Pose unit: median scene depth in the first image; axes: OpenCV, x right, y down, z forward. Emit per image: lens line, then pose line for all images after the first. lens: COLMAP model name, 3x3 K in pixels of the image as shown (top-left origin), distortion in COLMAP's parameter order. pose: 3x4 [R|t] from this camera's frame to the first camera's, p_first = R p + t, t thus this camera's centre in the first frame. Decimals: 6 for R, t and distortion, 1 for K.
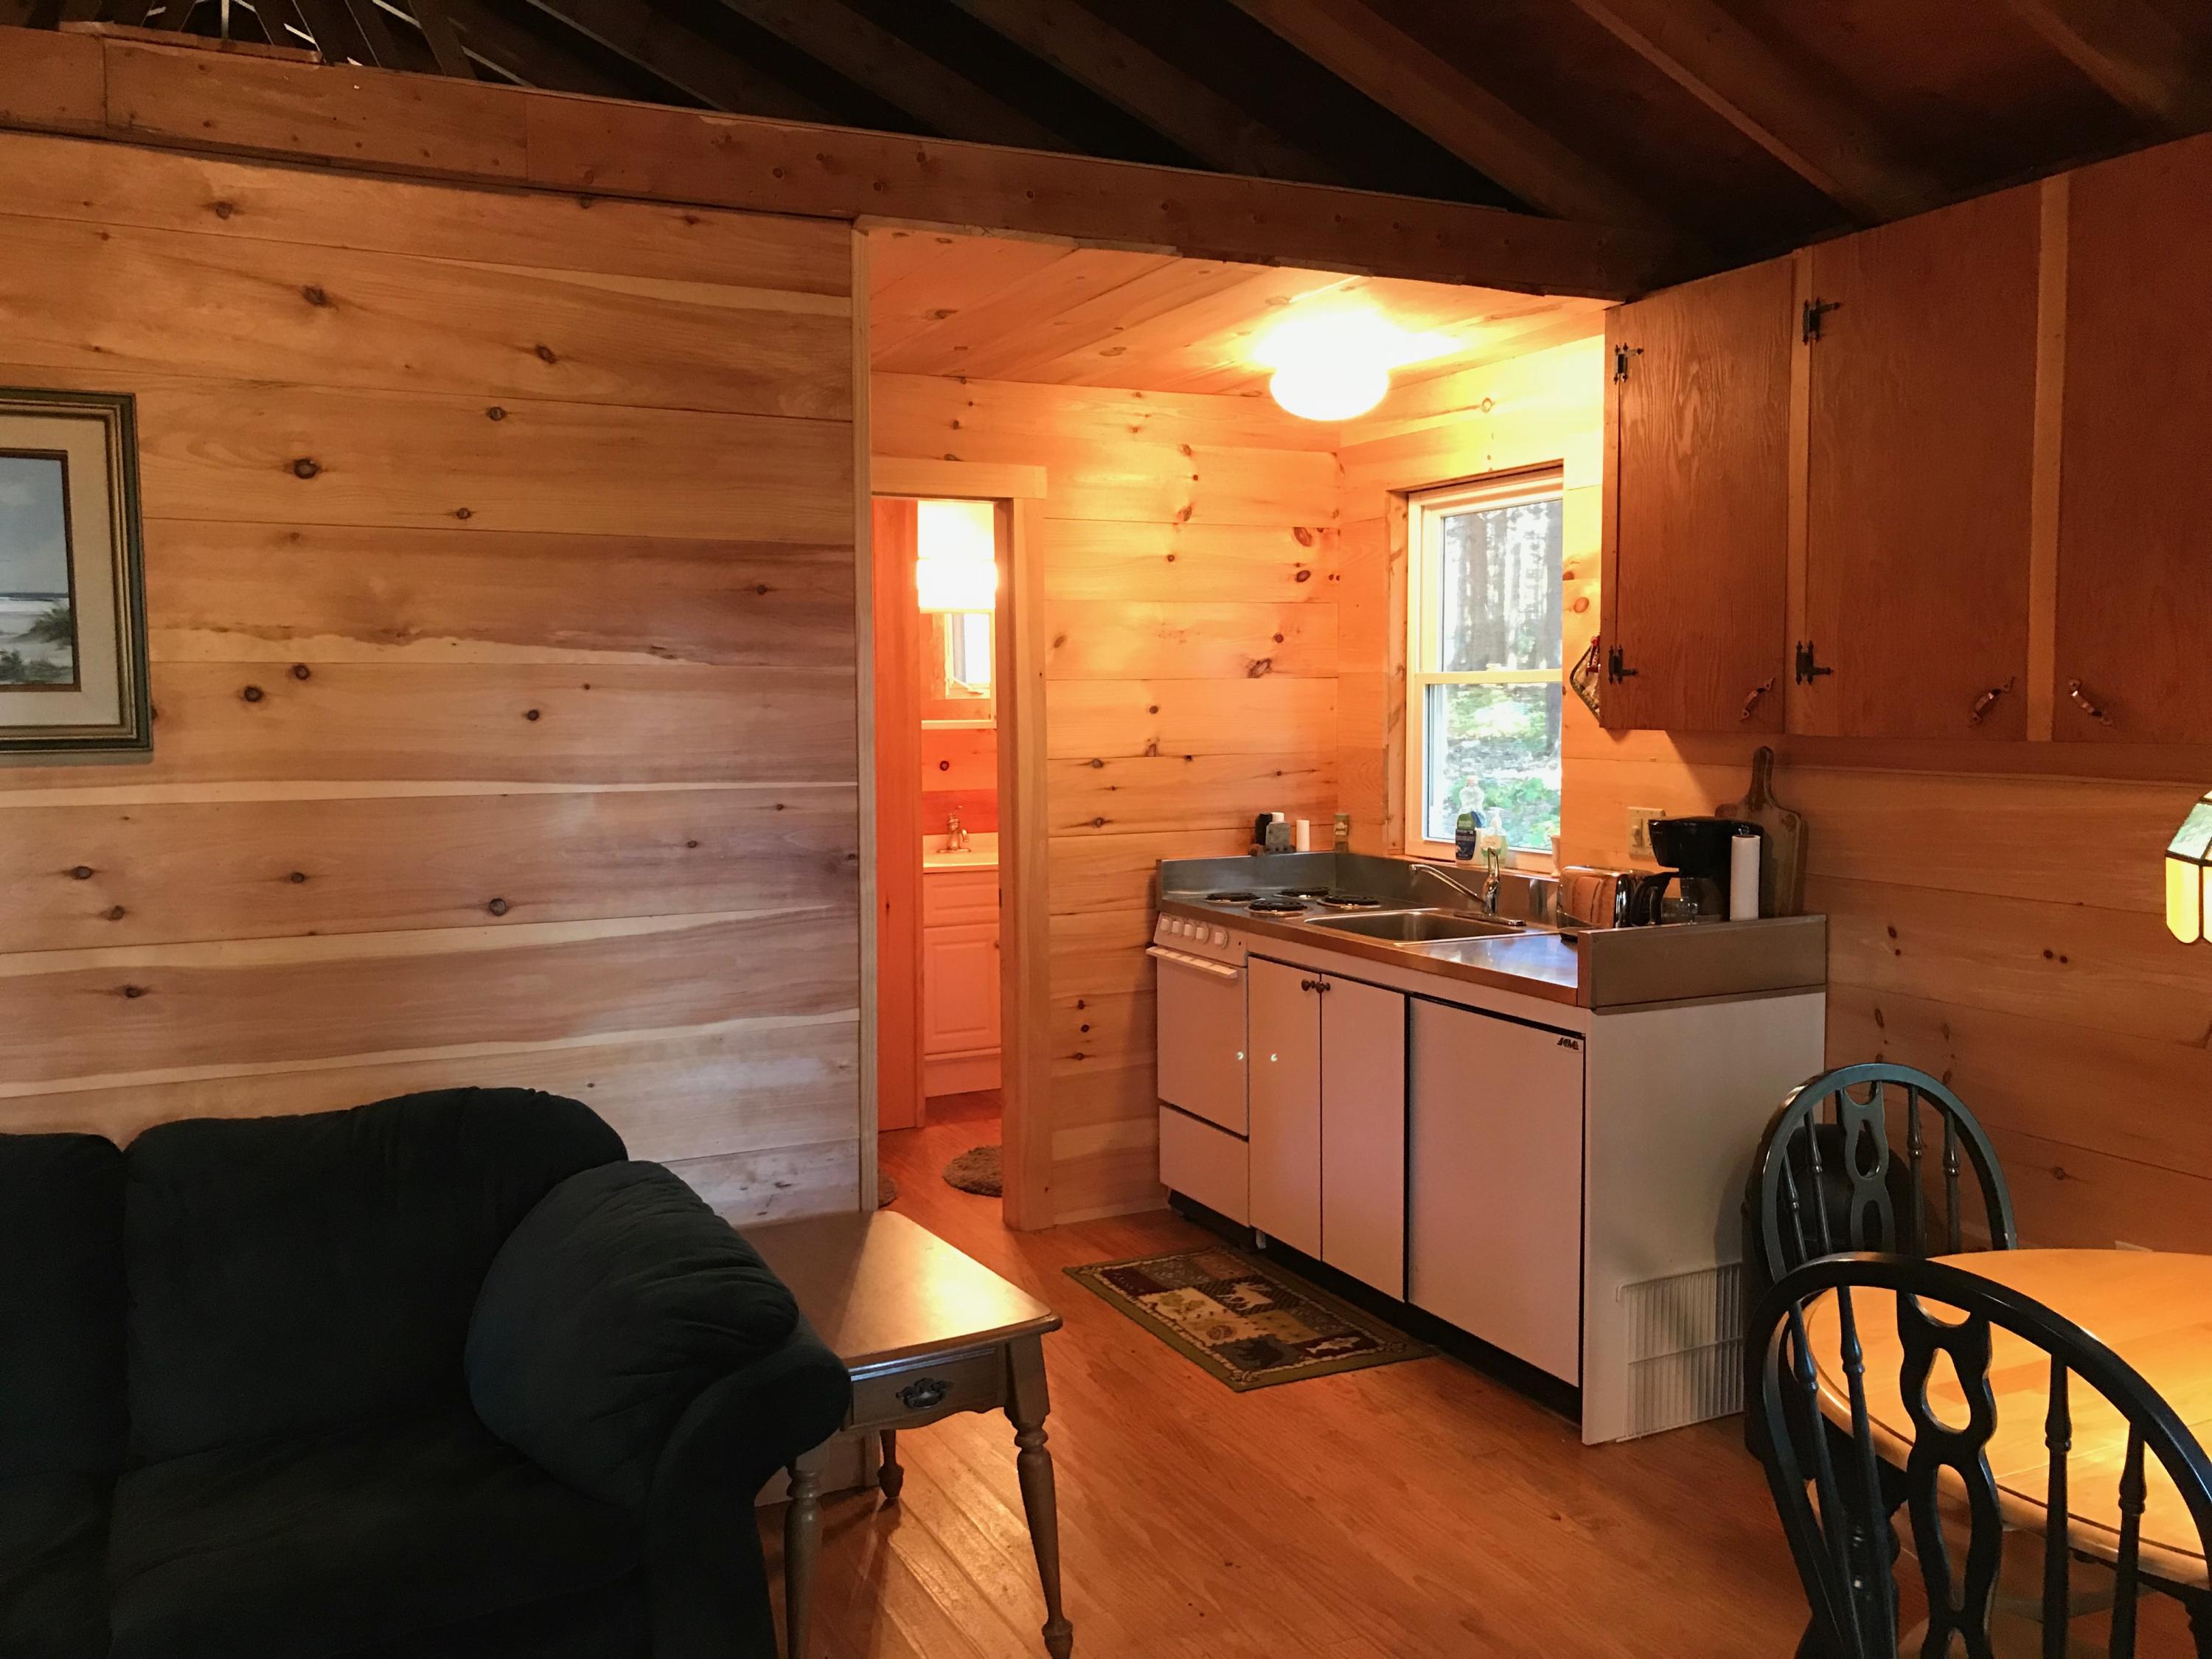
lens RADIAL K [[1775.8, 0, 1106.0], [0, 1775.8, 829.5], [0, 0, 1]] dist [0.129465, -0.422018]
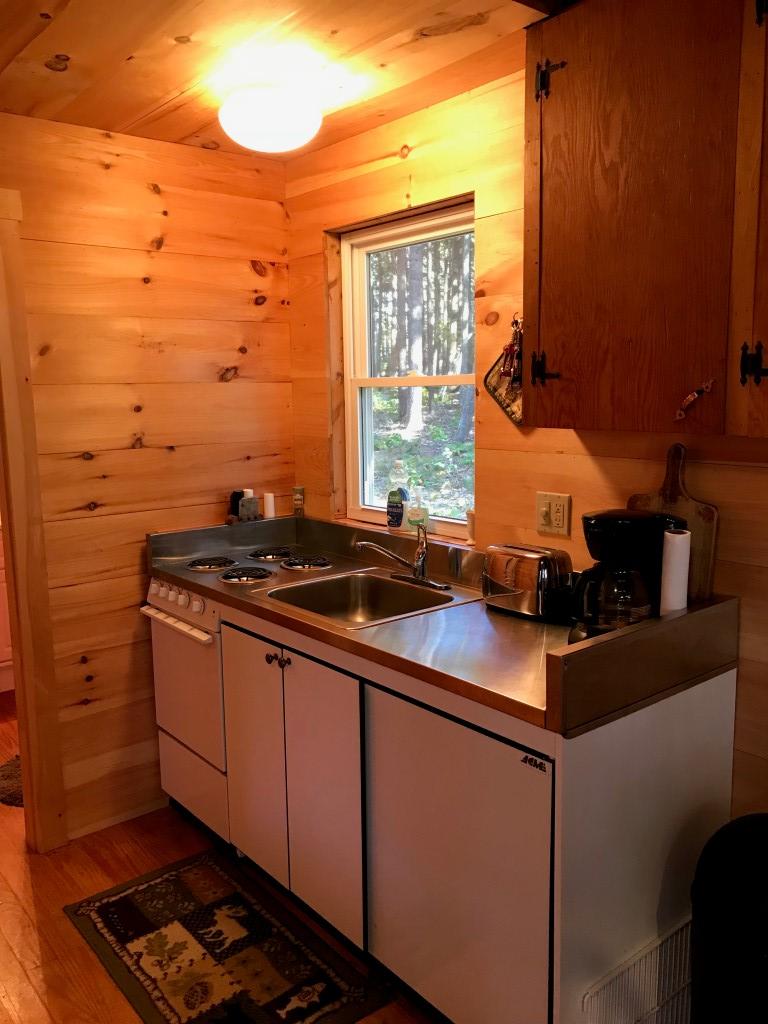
lens RADIAL K [[824.1, 0, 384.0], [0, 824.1, 512.0], [0, 0, 1]] dist [0.067154, -0.078306]
pose [[0.973254, -0.041638, 0.225928, 0.064885], [0.025655, 0.996985, 0.073226, -0.038470], [-0.228296, -0.065471, 0.971388, 0.456142]]
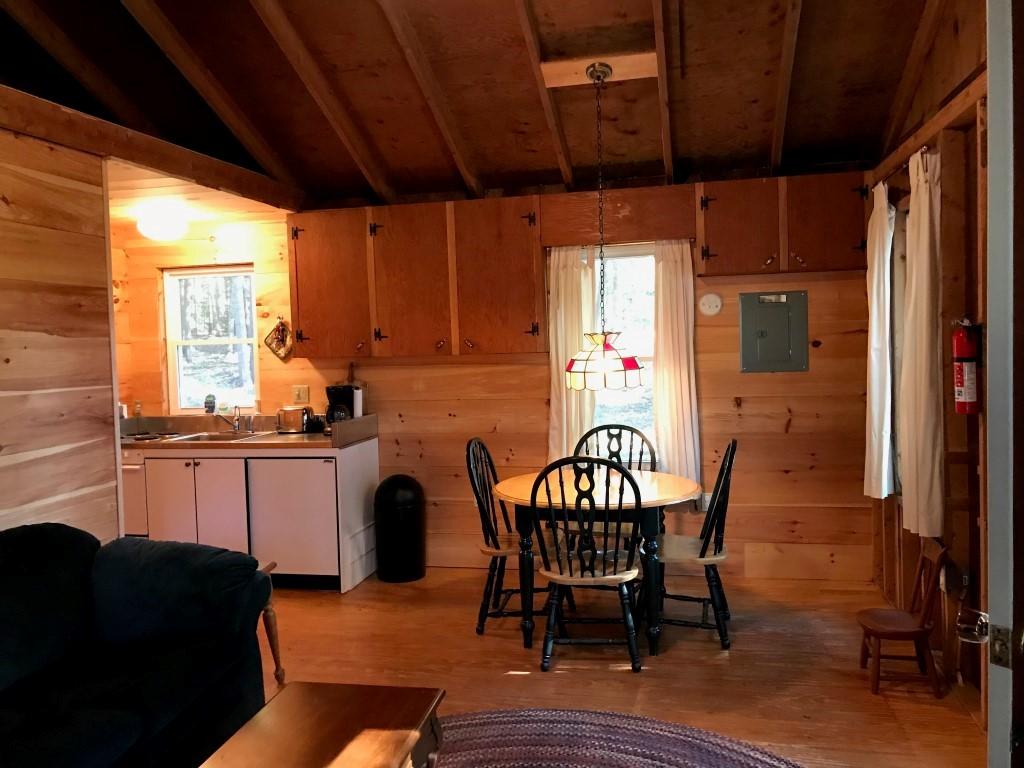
lens RADIAL K [[824.1, 0, 512.6], [0, 824.1, 372.5], [0, 0, 1]] dist [0.067154, -0.078306]
pose [[0.616245, -0.044238, 0.786311, -0.489213], [0.087254, 0.996110, -0.012341, 0.012007], [-0.782707, 0.076214, 0.617707, -0.084099]]
